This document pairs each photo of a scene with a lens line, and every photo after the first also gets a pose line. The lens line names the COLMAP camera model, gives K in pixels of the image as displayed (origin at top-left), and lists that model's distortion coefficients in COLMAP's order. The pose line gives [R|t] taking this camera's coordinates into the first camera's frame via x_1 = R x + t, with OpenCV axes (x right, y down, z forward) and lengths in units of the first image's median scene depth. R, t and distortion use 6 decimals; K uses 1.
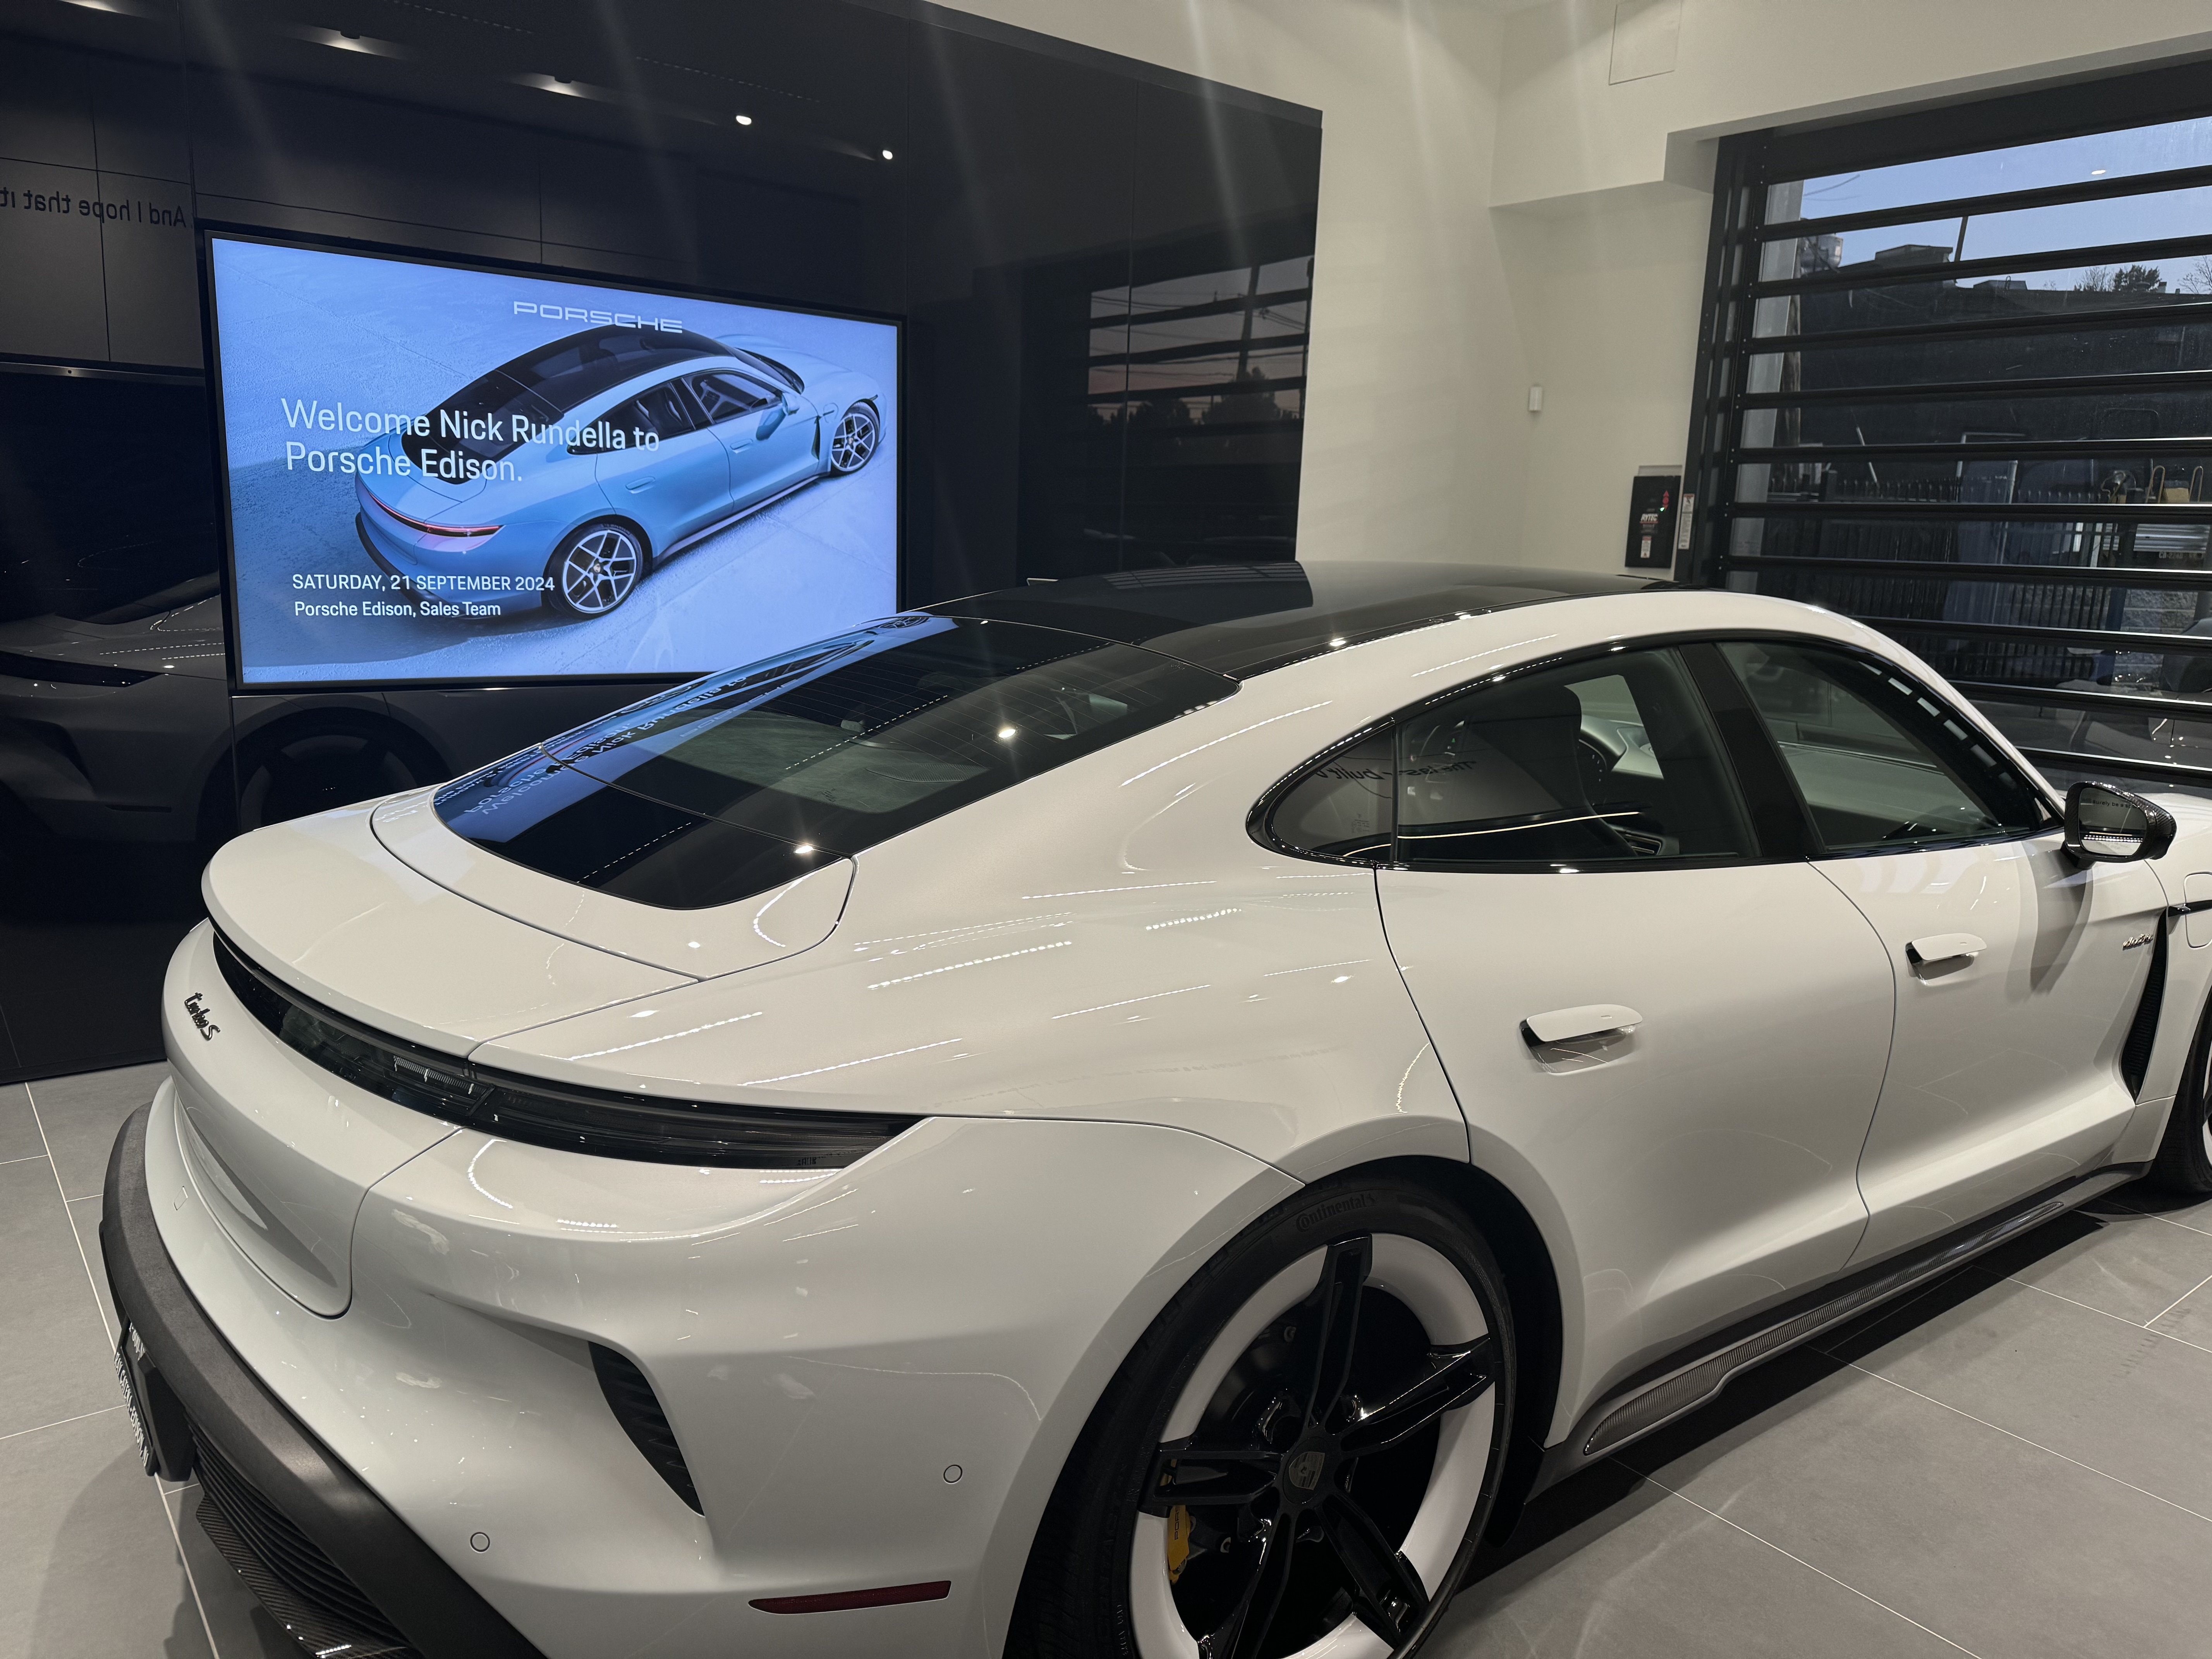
lens RADIAL K [[1576.4, 0, 1111.6], [0, 1576.4, 840.8], [0, 0, 1]] dist [0.006690, -0.024118]
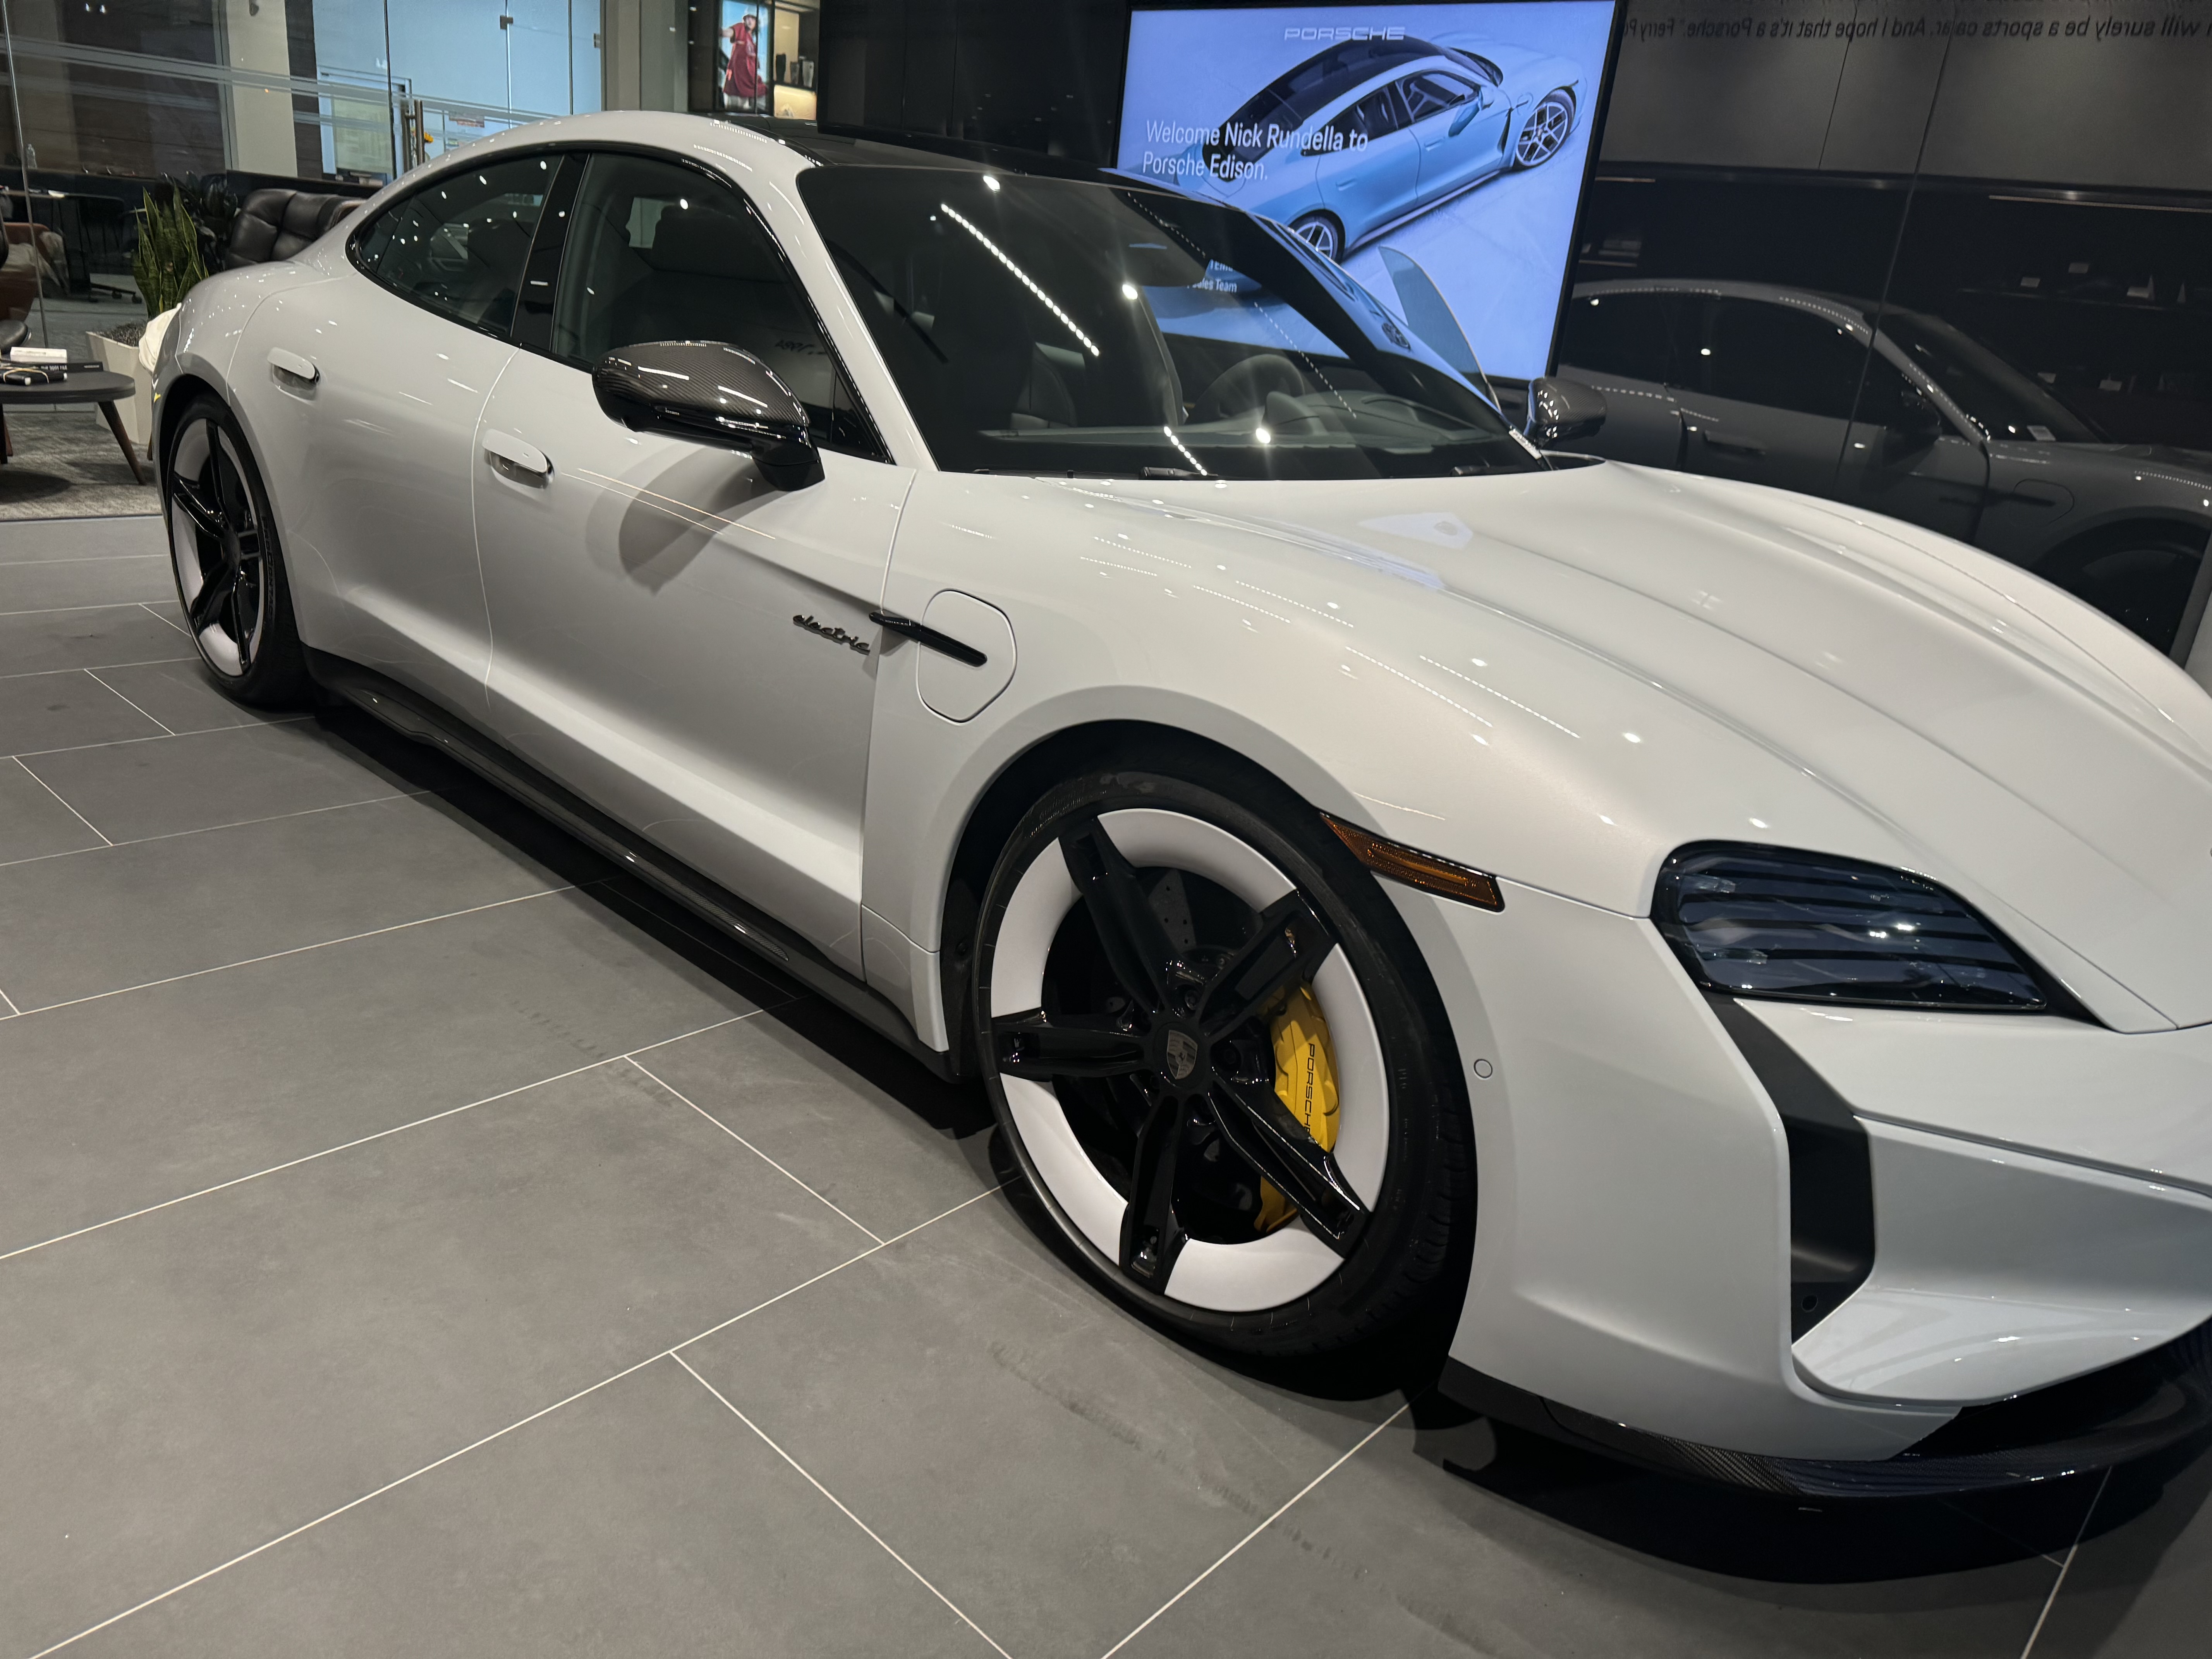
lens RADIAL K [[1576.4, 0, 1109.5], [0, 1576.4, 825.7], [0, 0, 1]] dist [0.006690, -0.024118]
pose [[0.148948, 0.310060, -0.938977, 0.907095], [-0.279112, 0.924140, 0.260885, -0.041187], [0.948636, 0.223222, 0.224190, 0.674489]]
